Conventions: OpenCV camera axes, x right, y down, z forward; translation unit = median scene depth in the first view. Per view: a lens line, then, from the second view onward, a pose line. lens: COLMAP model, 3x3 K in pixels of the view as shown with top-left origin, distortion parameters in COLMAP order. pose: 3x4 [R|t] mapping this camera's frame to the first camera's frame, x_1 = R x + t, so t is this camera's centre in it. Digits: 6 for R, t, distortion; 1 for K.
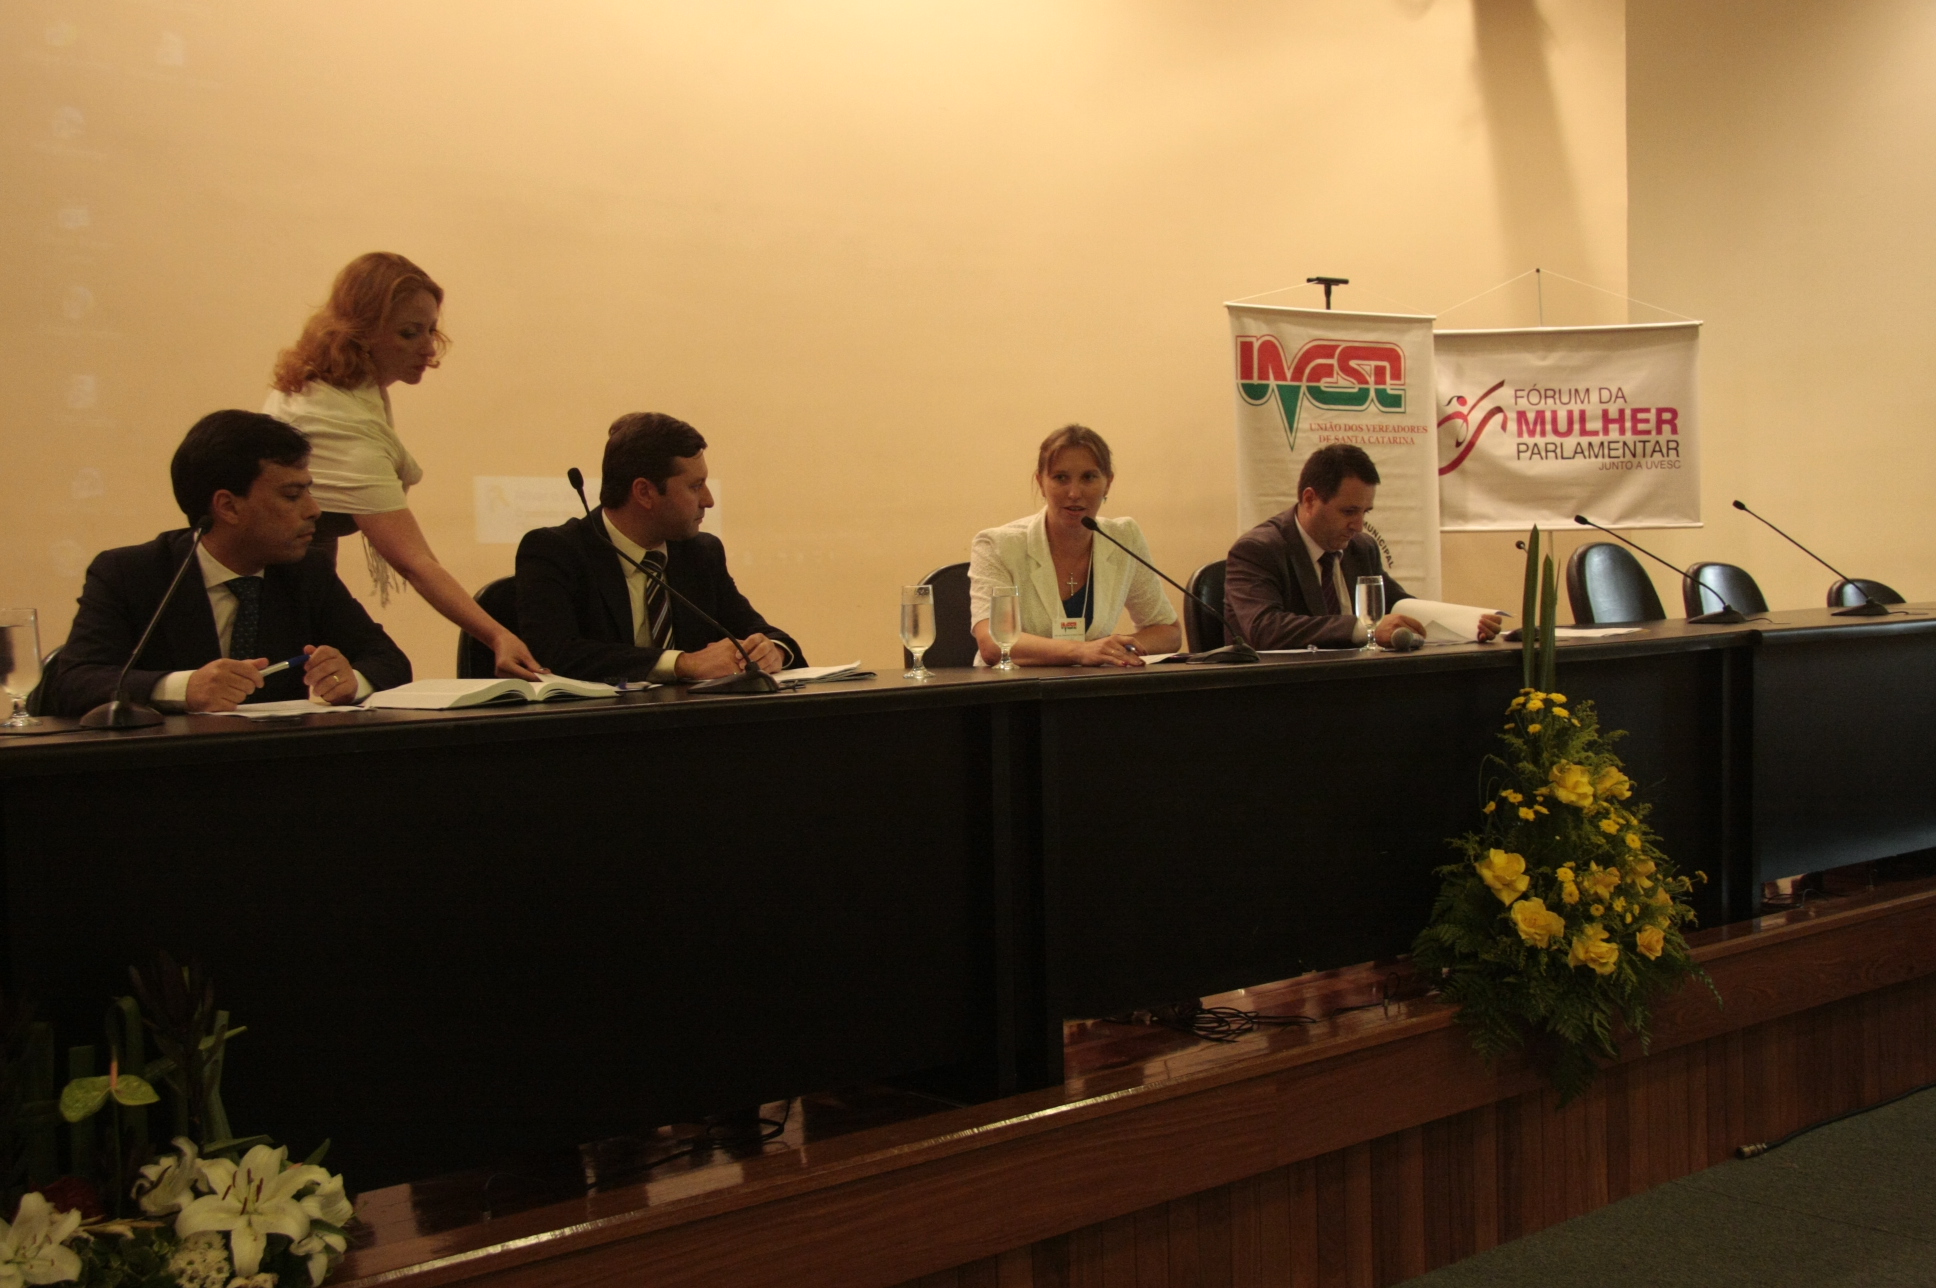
lens RADIAL K [[2142.2, 0, 970.4], [0, 2142.2, 639.2], [0, 0, 1]] dist [0.020148, 0.000000]
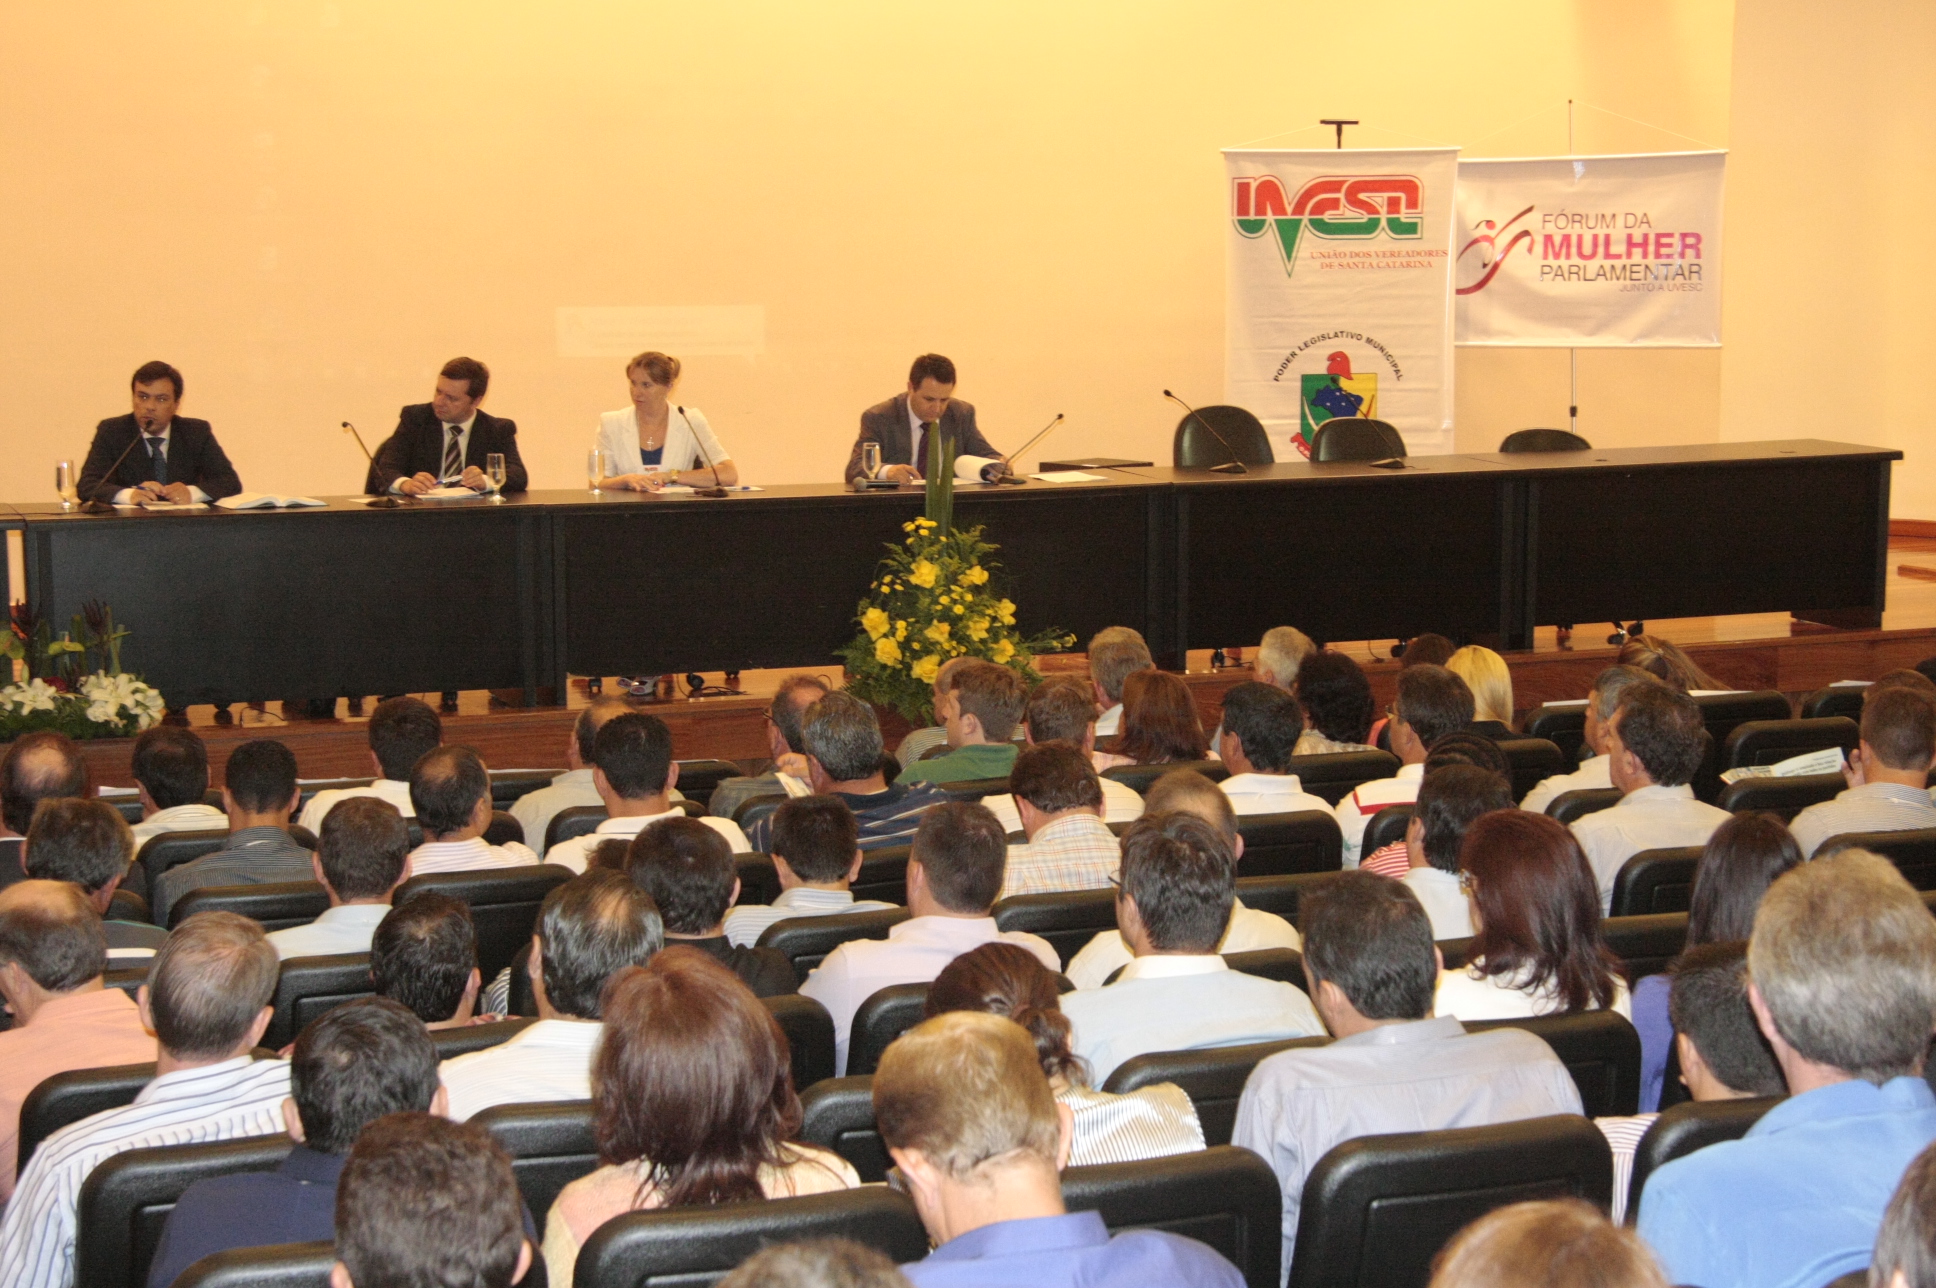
lens RADIAL K [[3732.8, 0, 967.8], [0, 3732.8, 647.7], [0, 0, 1]] dist [0.241444, 0.000000]
pose [[0.925798, 0.064624, -0.372453, 0.705164], [-0.025676, 0.993754, 0.108602, -0.098591], [0.377145, -0.090980, 0.921675, -0.865448]]
